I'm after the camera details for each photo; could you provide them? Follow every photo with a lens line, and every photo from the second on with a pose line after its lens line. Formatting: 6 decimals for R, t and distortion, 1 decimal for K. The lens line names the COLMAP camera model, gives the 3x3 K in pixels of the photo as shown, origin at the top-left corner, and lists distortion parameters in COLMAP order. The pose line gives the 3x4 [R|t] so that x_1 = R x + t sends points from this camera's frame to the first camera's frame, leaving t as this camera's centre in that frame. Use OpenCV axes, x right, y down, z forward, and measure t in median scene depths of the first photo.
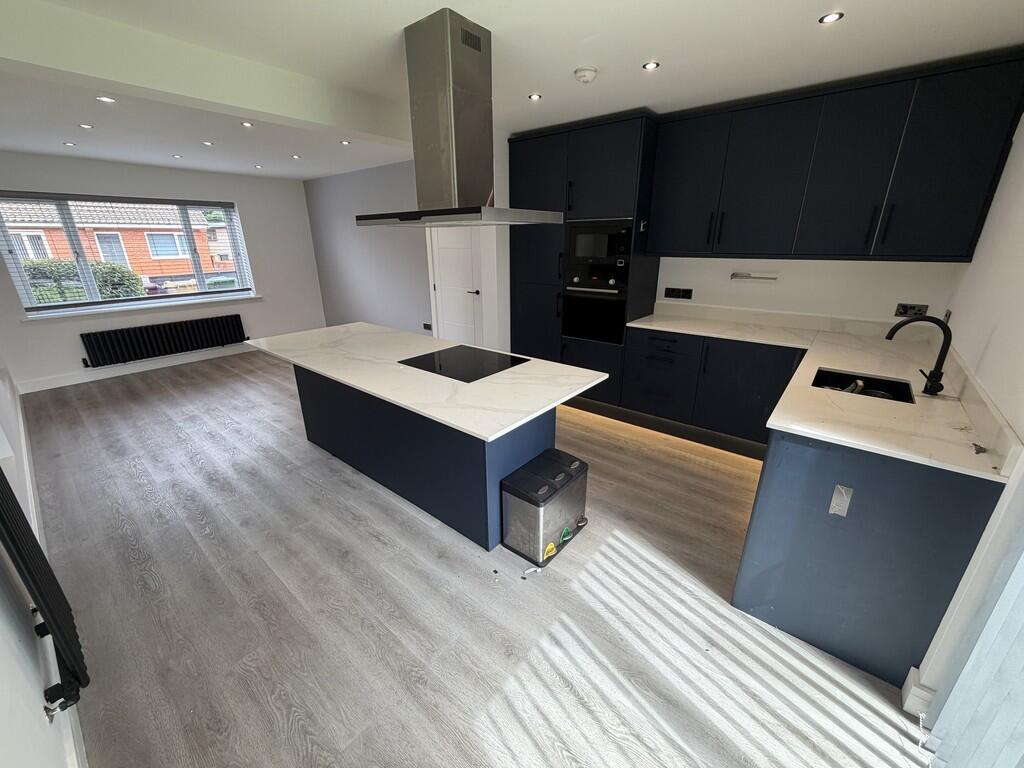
lens RADIAL K [[409.3, 0, 507.3], [0, 409.3, 385.4], [0, 0, 1]] dist [0.001178, 0.000335]
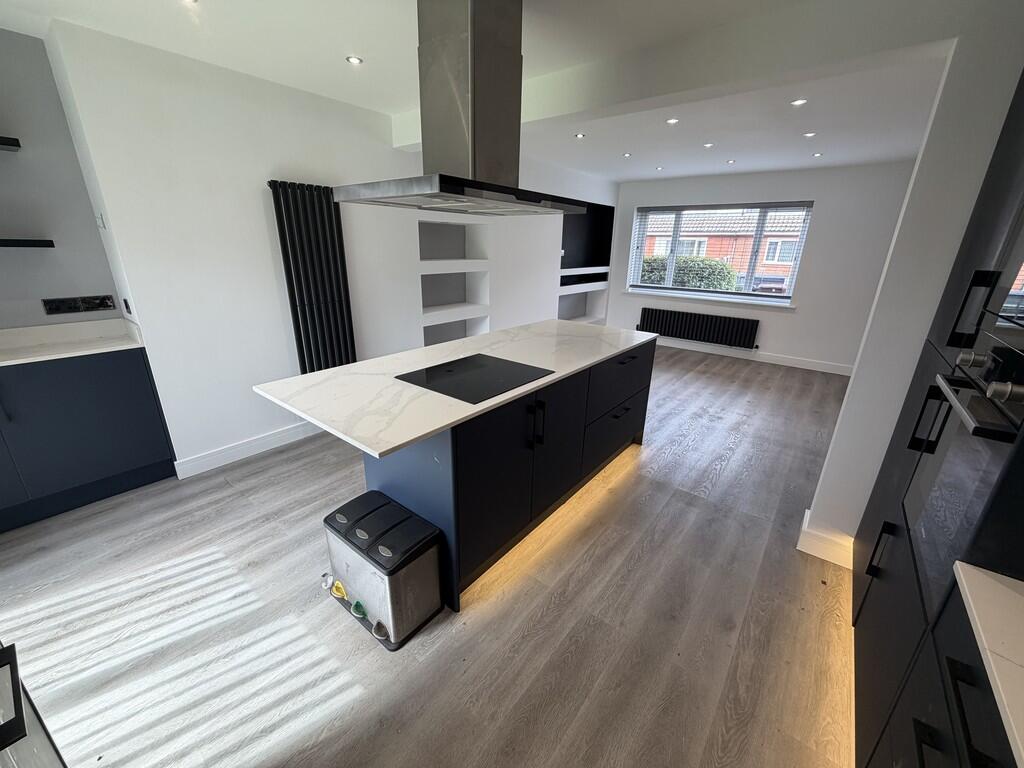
lens RADIAL K [[409.3, 0, 509.3], [0, 409.3, 383.7], [0, 0, 1]] dist [0.001178, 0.000335]
pose [[0.020215, 0.333872, -0.942402, 0.664849], [-0.356763, 0.882949, 0.305157, -0.309940], [0.933976, 0.330046, 0.136962, 0.925143]]
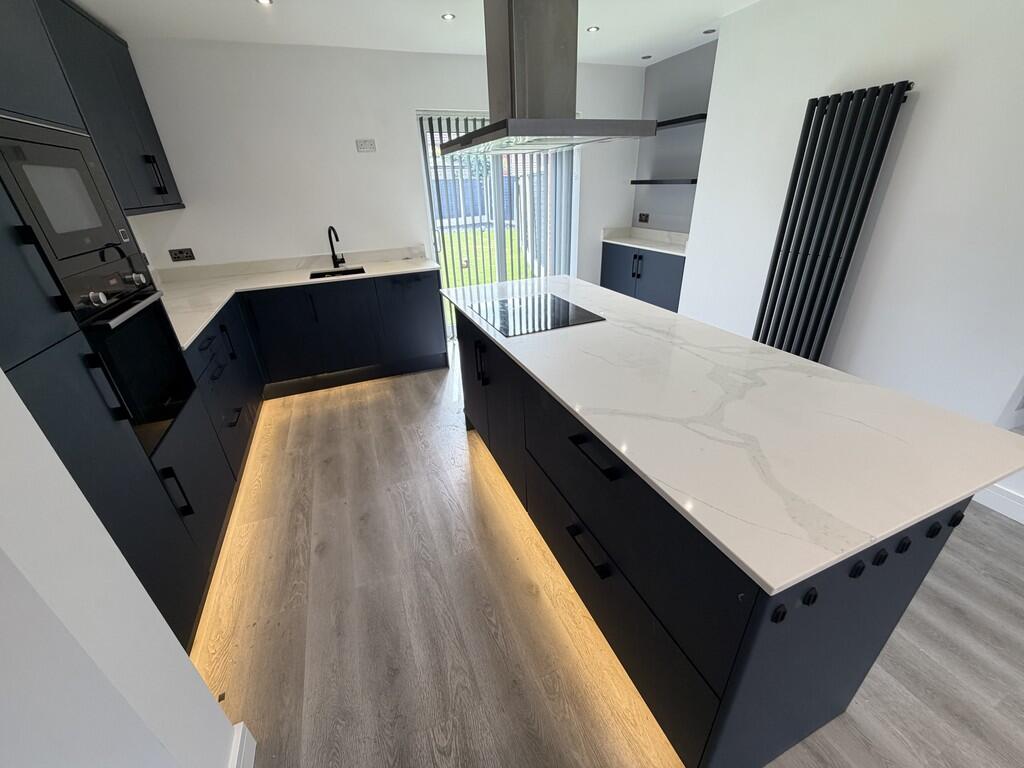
lens RADIAL K [[409.3, 0, 512.1], [0, 409.3, 385.7], [0, 0, 1]] dist [0.001178, 0.000335]
pose [[-0.882990, -0.171839, 0.436807, -0.467621], [0.200083, 0.704014, 0.681419, -0.544479], [-0.424613, 0.689084, -0.587255, 1.602514]]
